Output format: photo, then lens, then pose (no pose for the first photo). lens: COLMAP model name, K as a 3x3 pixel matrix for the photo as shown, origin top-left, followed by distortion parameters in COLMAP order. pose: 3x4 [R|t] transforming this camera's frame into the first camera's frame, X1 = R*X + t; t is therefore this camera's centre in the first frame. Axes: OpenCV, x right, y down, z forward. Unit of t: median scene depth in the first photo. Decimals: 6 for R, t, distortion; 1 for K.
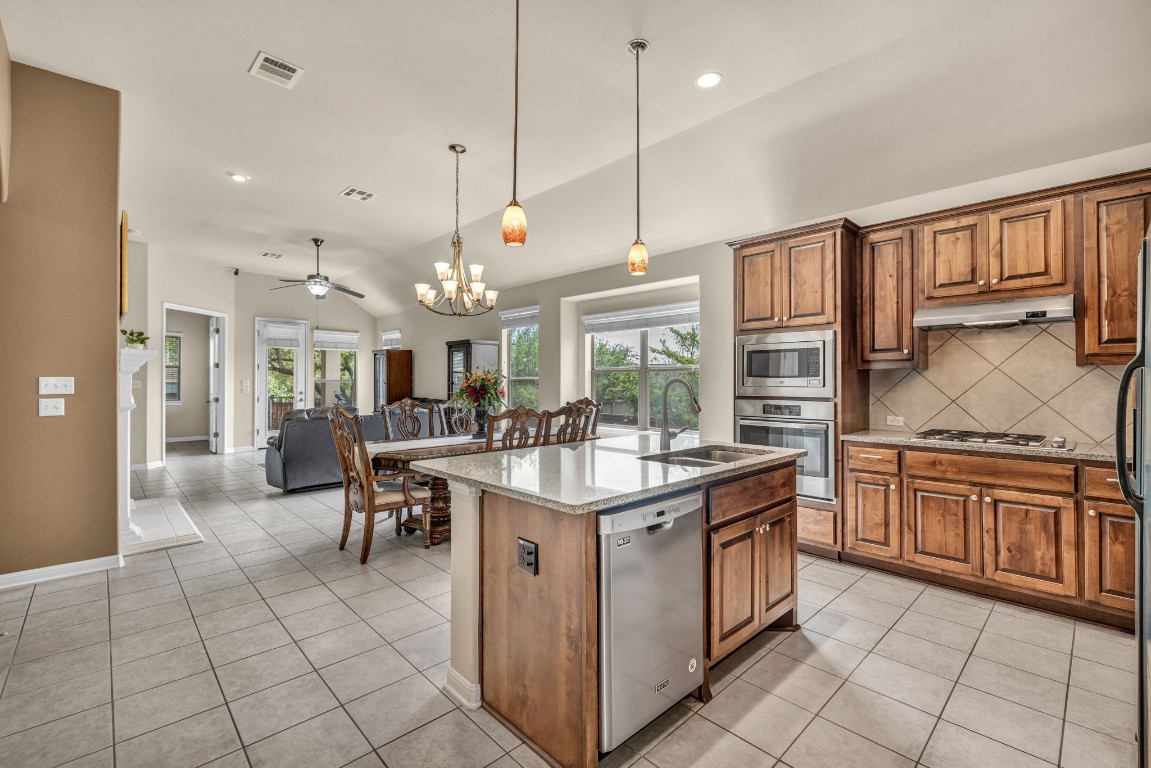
lens RADIAL K [[504.9, 0, 571.0], [0, 504.9, 377.2], [0, 0, 1]] dist [0.000448, 0.000131]
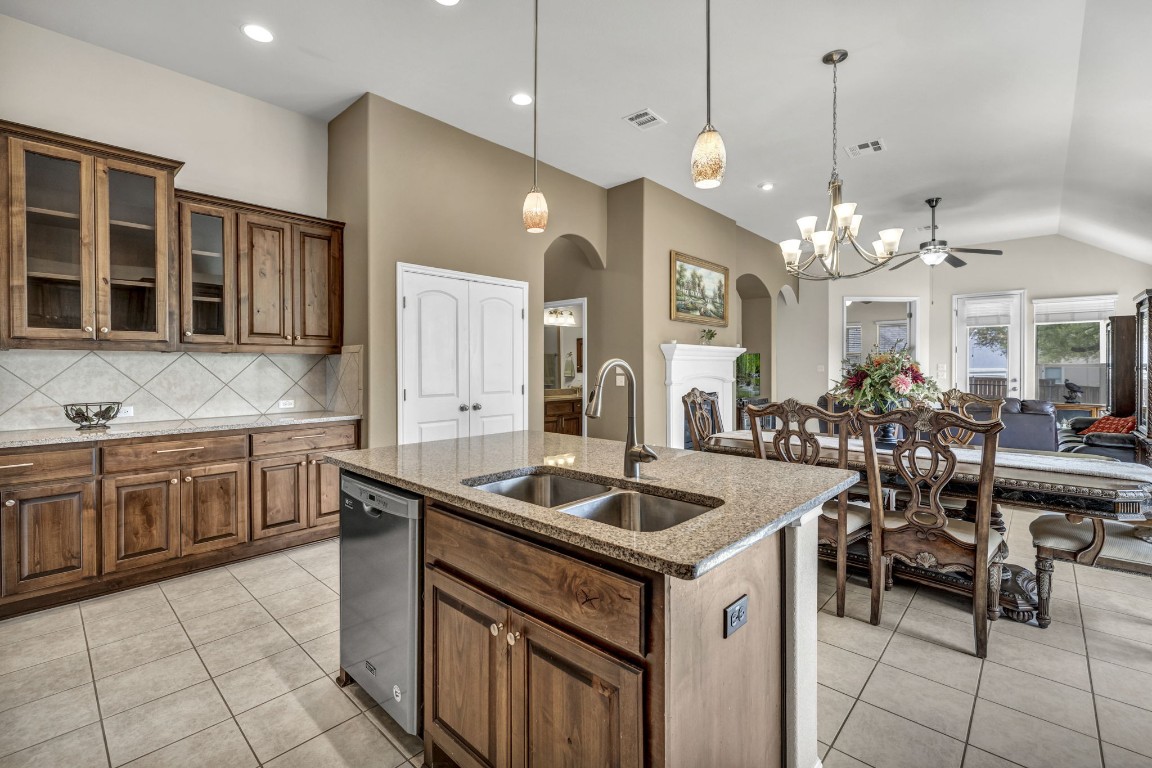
lens RADIAL K [[498.5, 0, 575.2], [0, 498.5, 369.9], [0, 0, 1]] dist [-0.000571, -0.000147]
pose [[0.068513, 0.006677, -0.997628, 0.651025], [0.008968, 0.999933, 0.007308, 0.007647], [0.997610, -0.009447, 0.068449, 0.734008]]
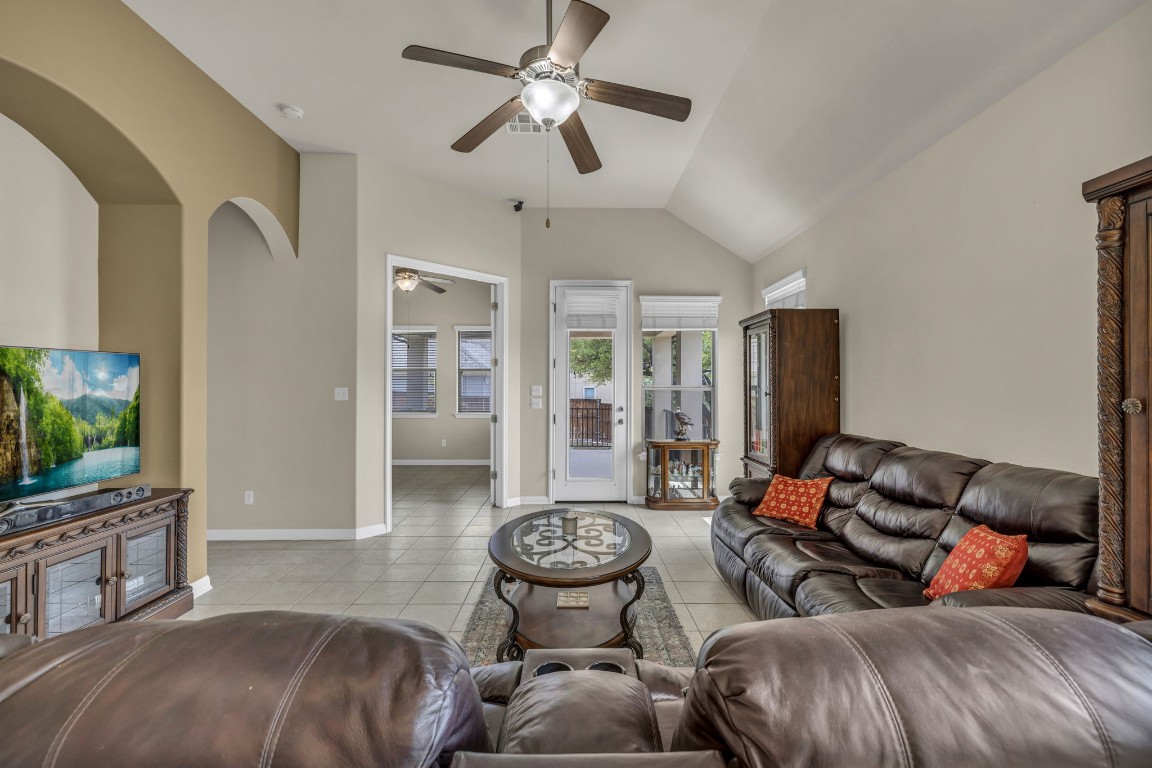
lens RADIAL K [[485.9, 0, 576.0], [0, 485.9, 384.0], [0, 0, 1]] dist [-0.002692, 0.000215]
pose [[0.736768, -0.003368, -0.676137, -0.613302], [0.004976, 0.999988, 0.000441, 0.007991], [0.676127, -0.003689, 0.736775, 1.709260]]
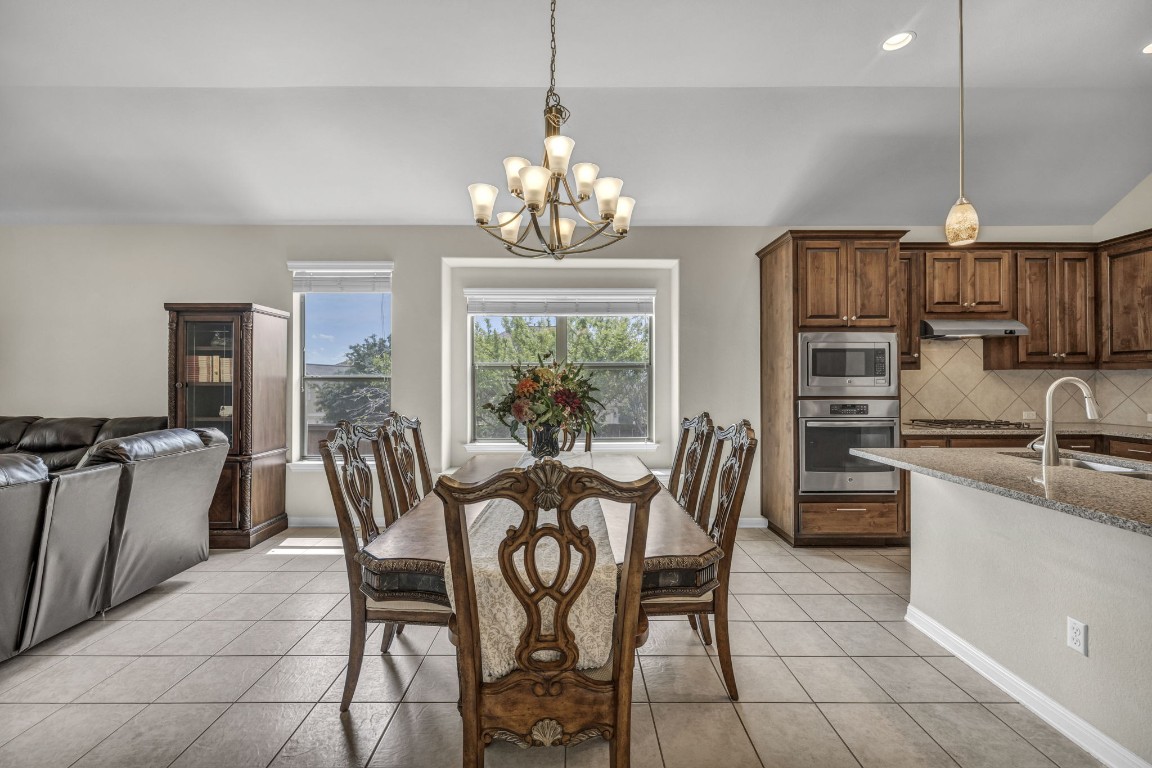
lens RADIAL K [[493.9, 0, 576.5], [0, 493.9, 374.4], [0, 0, 1]] dist [-0.001957, -0.000103]
pose [[0.679269, 0.007547, 0.733850, -0.761080], [-0.005159, 0.999972, -0.005509, 0.004501], [-0.733871, -0.000044, 0.679289, 0.838633]]
